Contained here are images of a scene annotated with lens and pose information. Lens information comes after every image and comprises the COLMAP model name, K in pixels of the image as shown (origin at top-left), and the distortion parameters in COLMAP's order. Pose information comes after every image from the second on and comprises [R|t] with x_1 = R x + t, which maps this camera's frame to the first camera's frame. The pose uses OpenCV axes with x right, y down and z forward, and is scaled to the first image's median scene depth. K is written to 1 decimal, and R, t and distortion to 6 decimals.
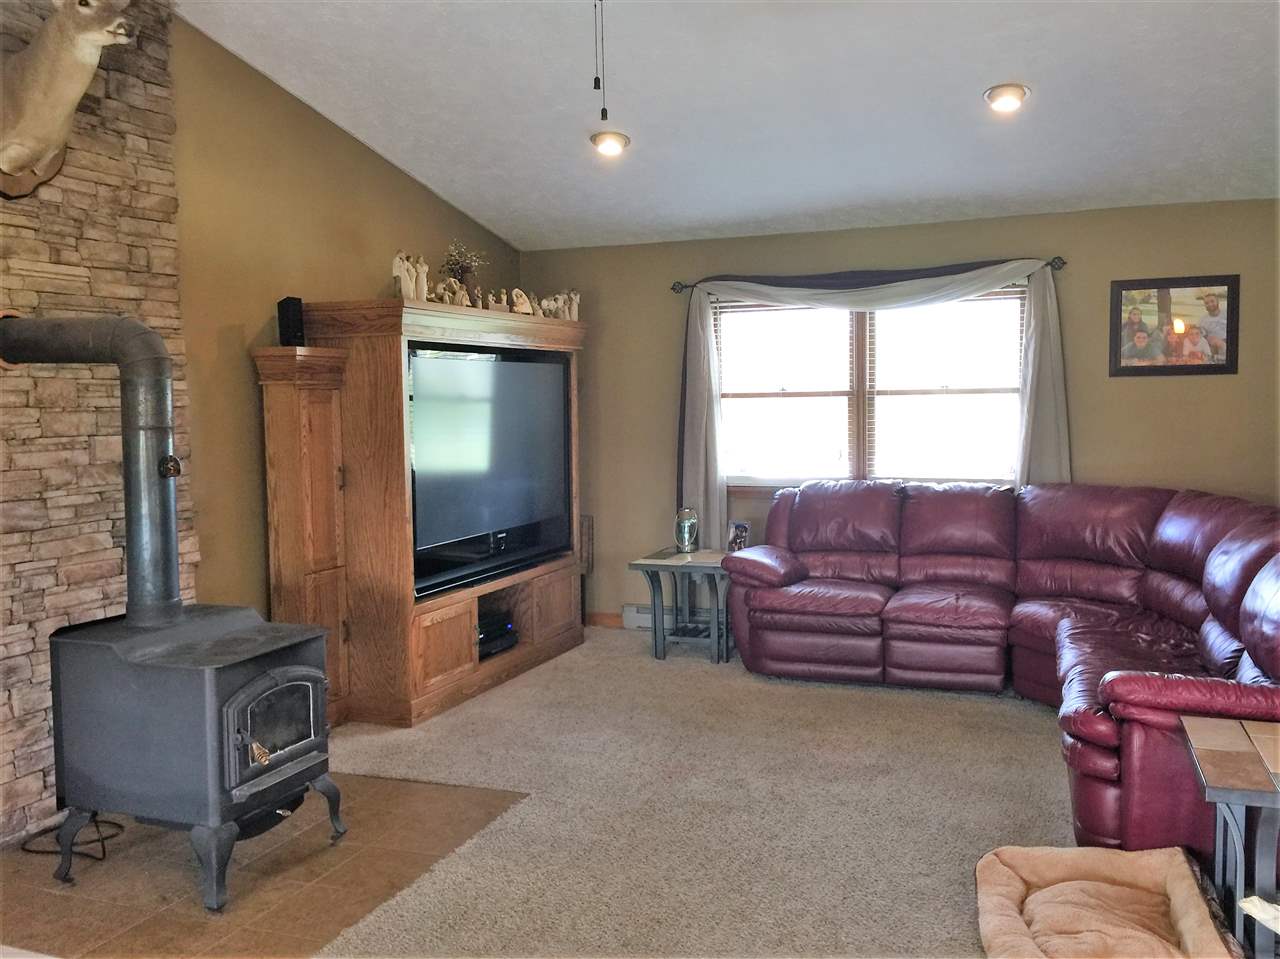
lens RADIAL K [[1115.3, 0, 701.6], [0, 1115.3, 469.0], [0, 0, 1]] dist [0.086394, -0.108721]
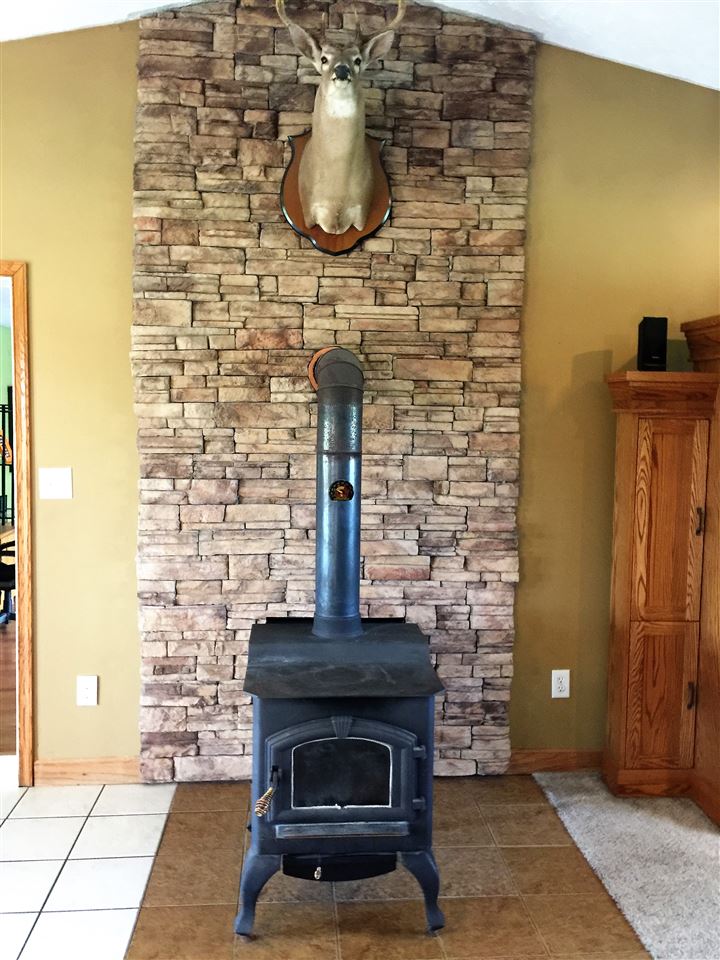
lens RADIAL K [[836.5, 0, 358.3], [0, 836.5, 470.9], [0, 0, 1]] dist [0.086394, -0.108721]
pose [[0.393931, 0.089007, -0.914820, 0.212951], [-0.083964, 0.994623, 0.060616, -0.059681], [0.915297, 0.052933, 0.399286, 0.612744]]
